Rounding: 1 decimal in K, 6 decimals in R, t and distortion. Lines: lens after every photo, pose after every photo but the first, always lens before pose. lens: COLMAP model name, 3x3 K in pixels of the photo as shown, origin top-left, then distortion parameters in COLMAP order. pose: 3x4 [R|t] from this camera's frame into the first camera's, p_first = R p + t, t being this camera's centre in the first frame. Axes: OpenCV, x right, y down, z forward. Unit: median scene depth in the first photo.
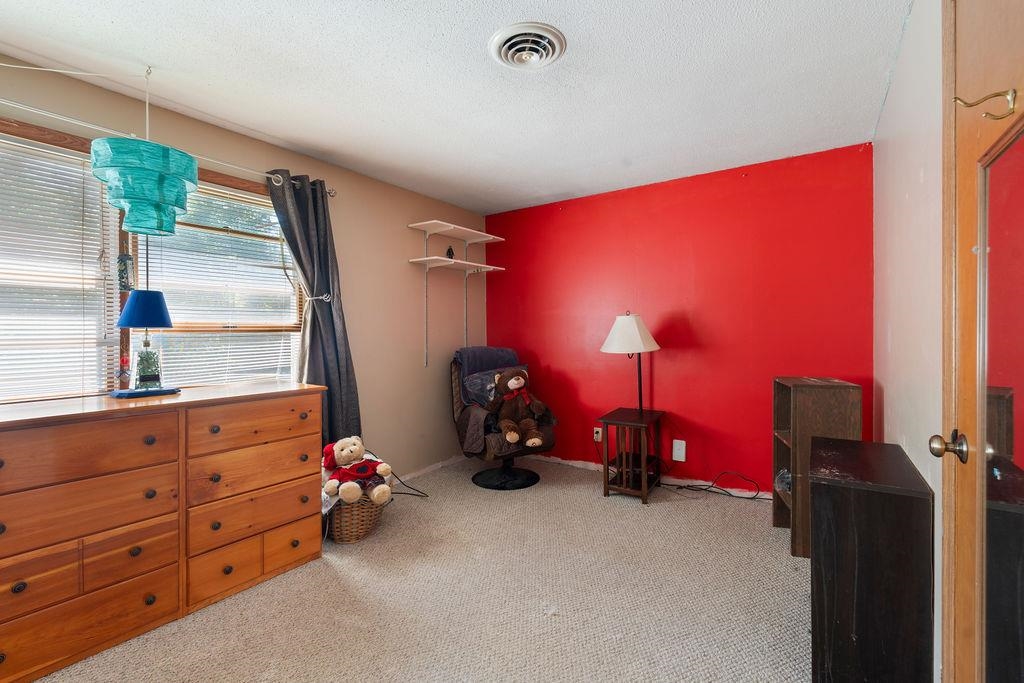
lens RADIAL K [[452.7, 0, 510.9], [0, 452.7, 330.5], [0, 0, 1]] dist [-0.002486, -0.000261]
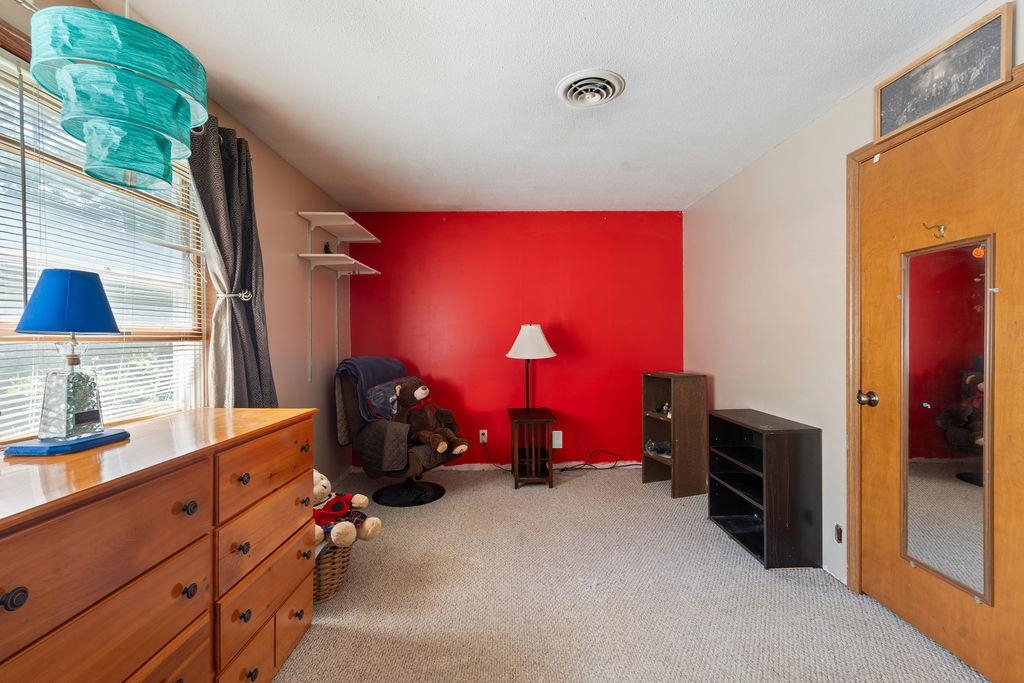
lens RADIAL K [[451.2, 0, 515.3], [0, 451.2, 337.1], [0, 0, 1]] dist [0.003633, -0.000289]
pose [[0.807560, 0.001853, 0.589783, -0.461527], [0.001613, 0.999984, -0.005350, 0.001856], [-0.589784, 0.005272, 0.807544, 0.115930]]
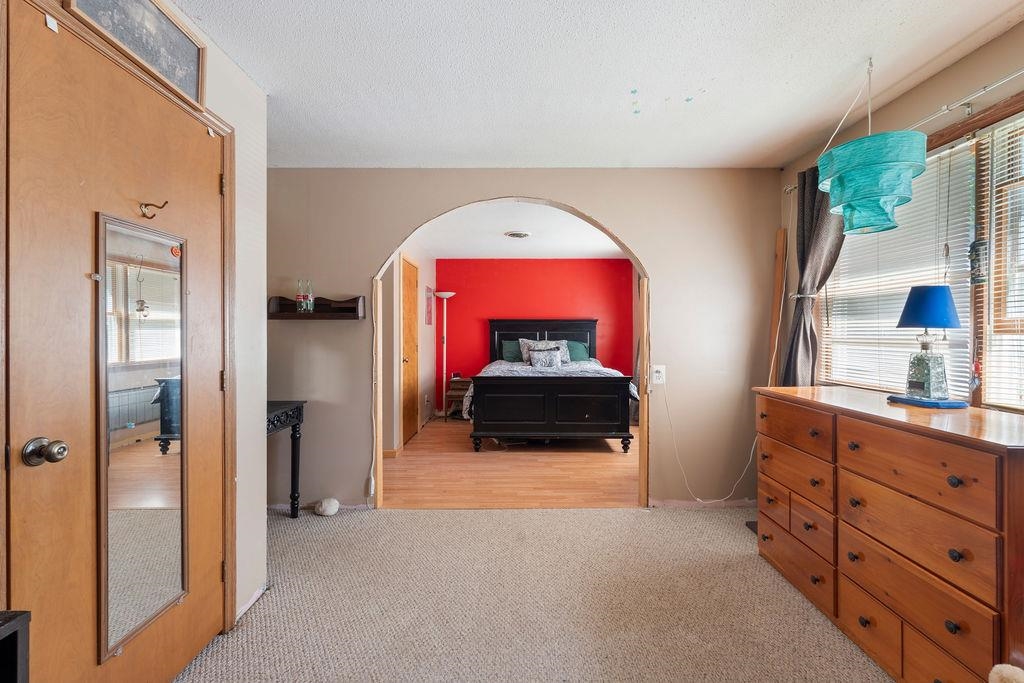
lens RADIAL K [[451.2, 0, 515.3], [0, 451.2, 337.1], [0, 0, 1]] dist [0.003633, -0.000289]
pose [[-0.816946, 0.010990, -0.576610, 0.237837], [0.007373, 0.999936, 0.008613, -0.001562], [0.576667, 0.002785, -0.816974, 0.845256]]
